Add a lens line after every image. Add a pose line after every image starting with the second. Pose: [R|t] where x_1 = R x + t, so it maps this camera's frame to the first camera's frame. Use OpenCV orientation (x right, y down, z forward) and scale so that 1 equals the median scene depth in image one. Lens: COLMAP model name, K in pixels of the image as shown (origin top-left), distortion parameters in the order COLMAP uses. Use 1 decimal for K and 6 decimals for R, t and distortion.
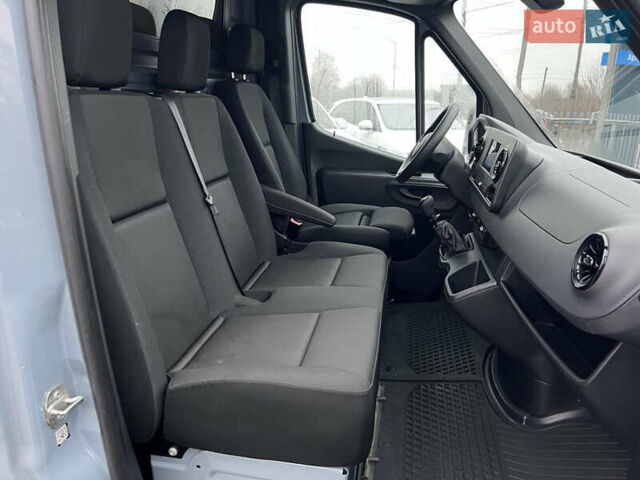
lens RADIAL K [[500.6, 0, 320.0], [0, 500.6, 240.0], [0, 0, 1]] dist [0.005167, -0.005062]
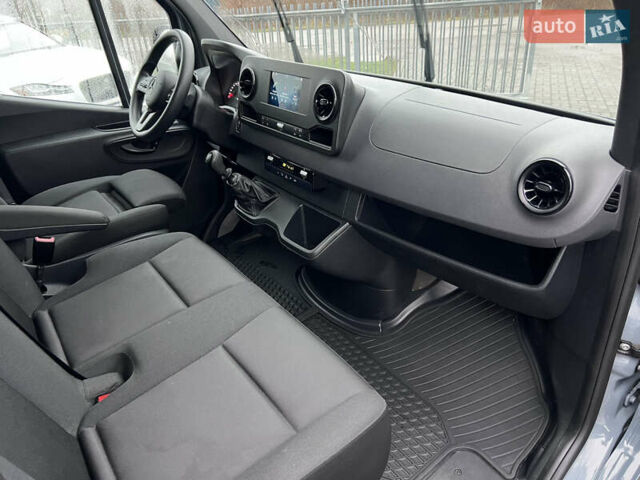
lens RADIAL K [[500.6, 0, 320.0], [0, 500.6, 240.0], [0, 0, 1]] dist [0.005167, -0.005062]
pose [[0.667578, -0.396351, 0.630274, -0.250847], [0.267375, 0.917682, 0.293889, -0.148893], [-0.694874, -0.027675, 0.718598, 0.258201]]
